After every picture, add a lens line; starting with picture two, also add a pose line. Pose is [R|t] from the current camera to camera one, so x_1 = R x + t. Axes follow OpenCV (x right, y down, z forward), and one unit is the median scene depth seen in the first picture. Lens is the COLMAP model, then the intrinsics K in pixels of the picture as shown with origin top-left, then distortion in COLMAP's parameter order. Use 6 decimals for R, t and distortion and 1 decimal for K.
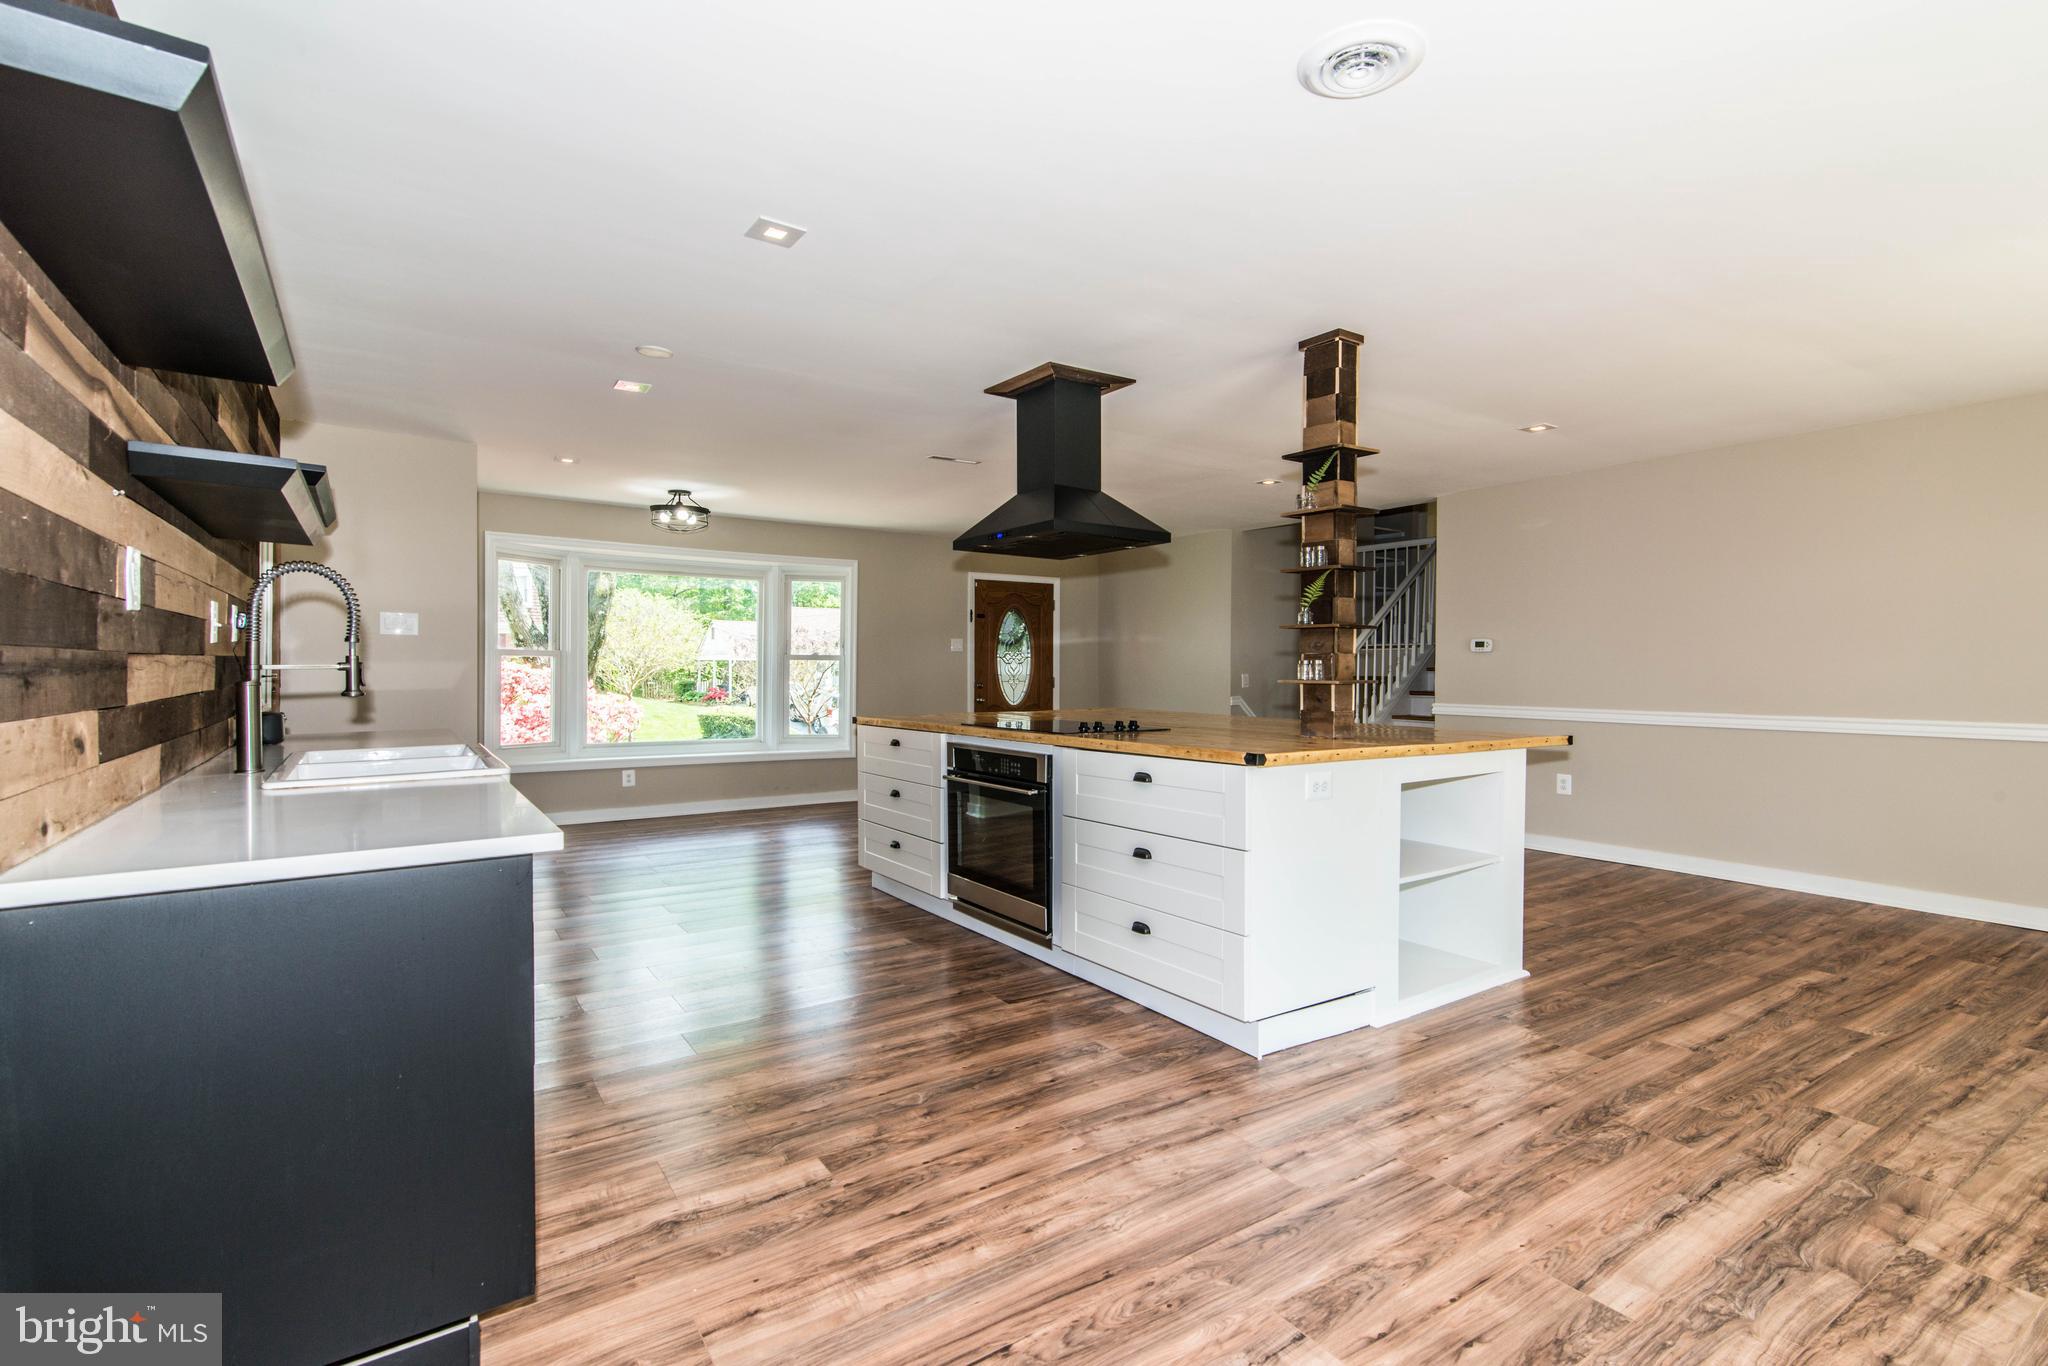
lens RADIAL K [[916.2, 0, 1017.6], [0, 916.2, 673.7], [0, 0, 1]] dist [0.012450, -0.000213]
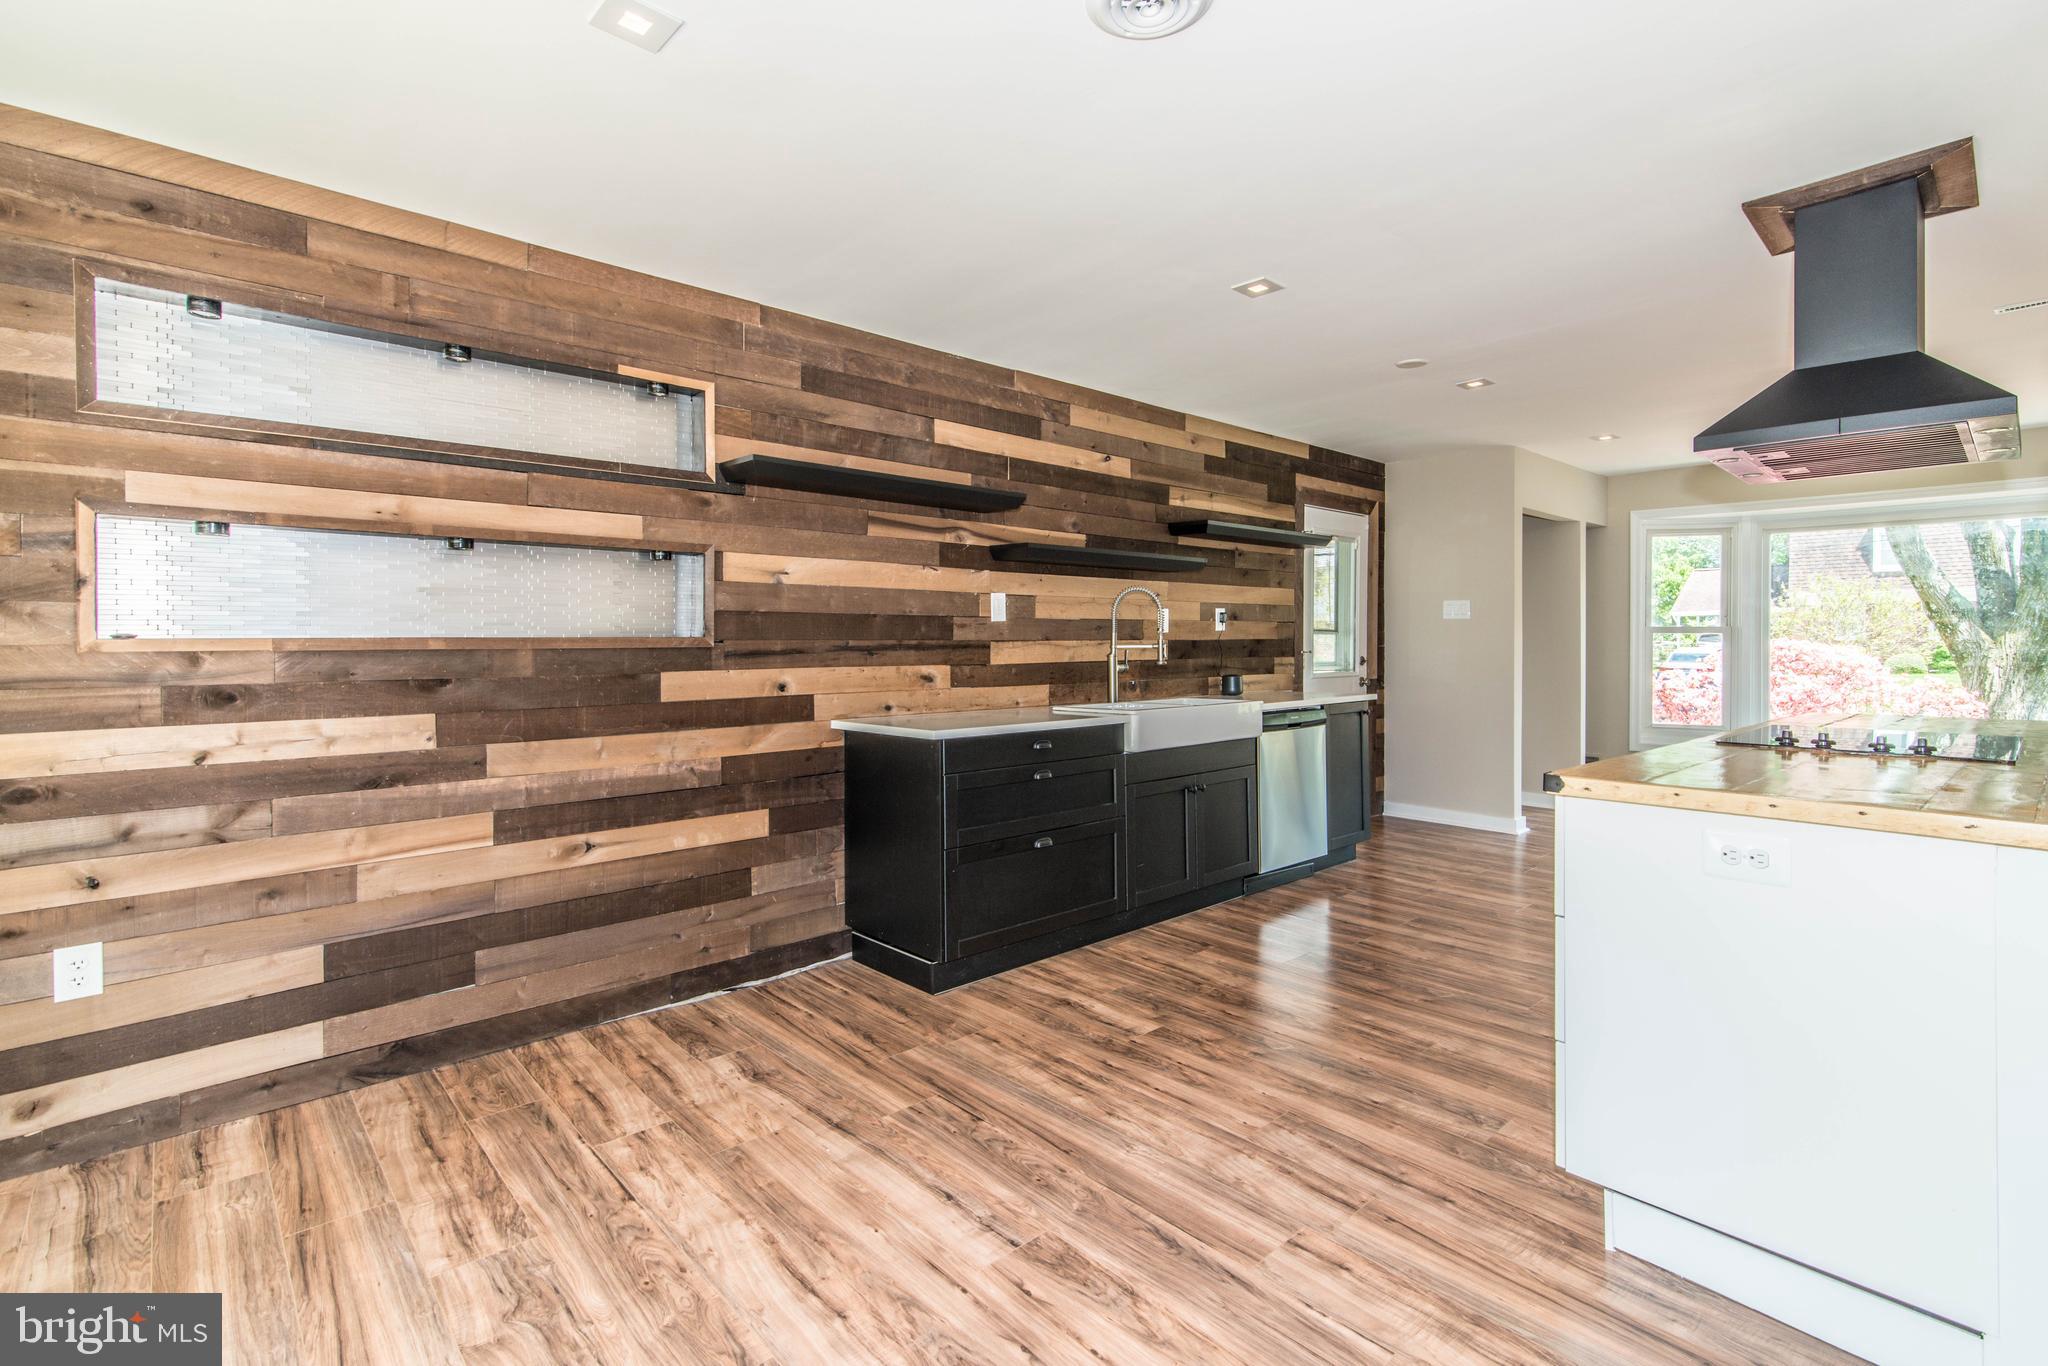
lens RADIAL K [[964.4, 0, 1085.4], [0, 964.4, 636.8], [0, 0, 1]] dist [0.001334, -0.000037]
pose [[0.186061, -0.008735, -0.982499, 1.113746], [-0.004652, 0.999941, -0.009771, -0.008075], [0.982527, 0.006389, 0.186009, 0.645296]]
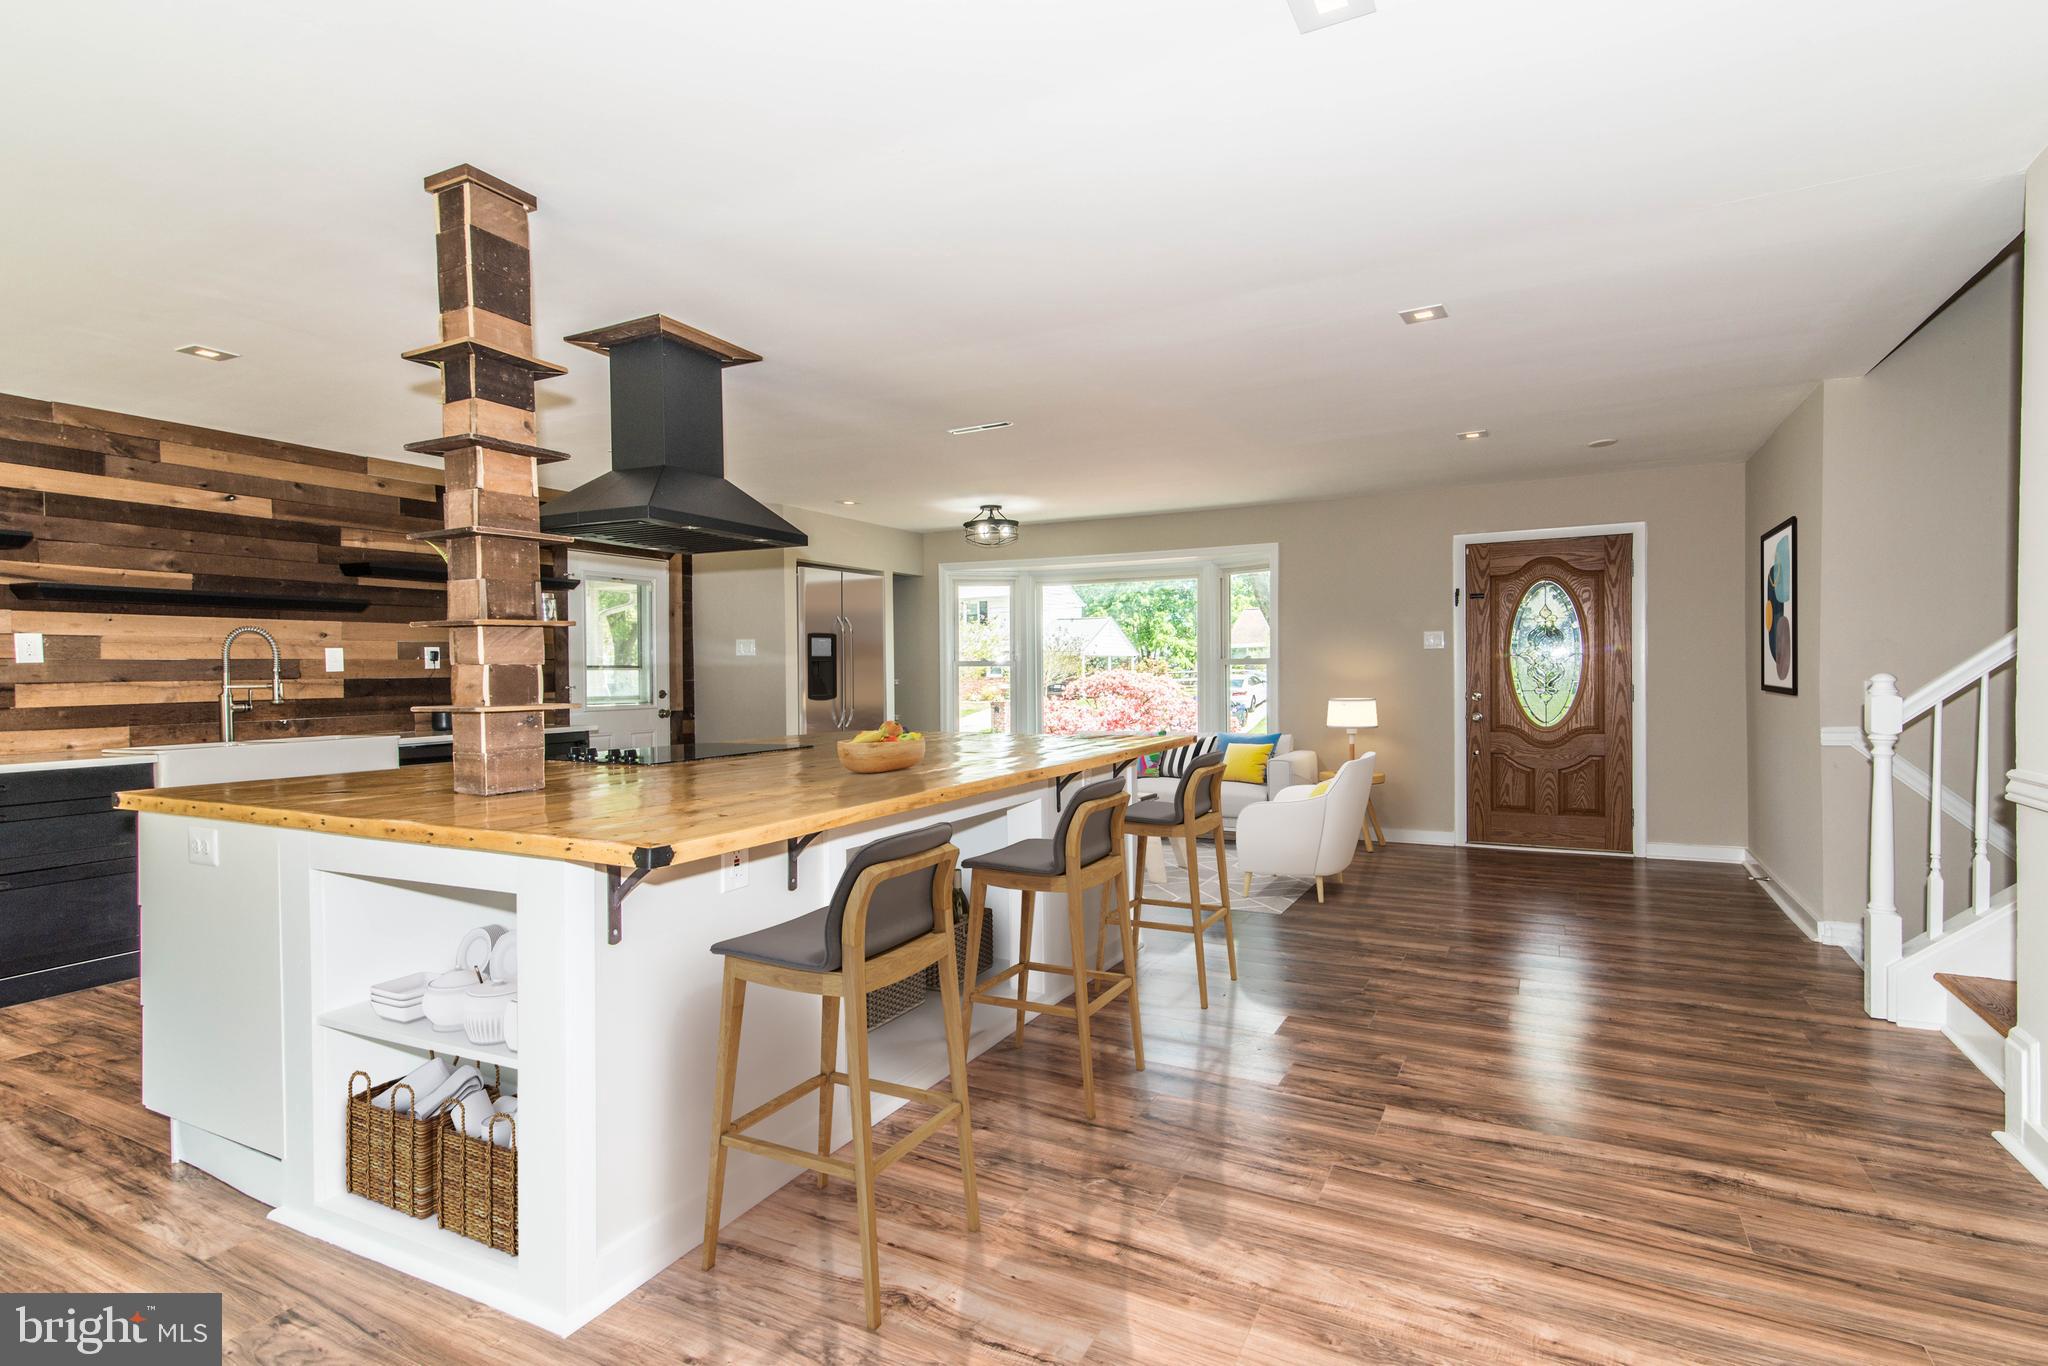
lens RADIAL K [[957.4, 0, 1120.6], [0, 957.4, 678.4], [0, 0, 1]] dist [0.012936, -0.000596]
pose [[0.524760, -0.001134, -0.851250, 1.867306], [0.006551, 0.999975, 0.002706, -0.018270], [0.851225, -0.006996, 0.524754, 1.624130]]
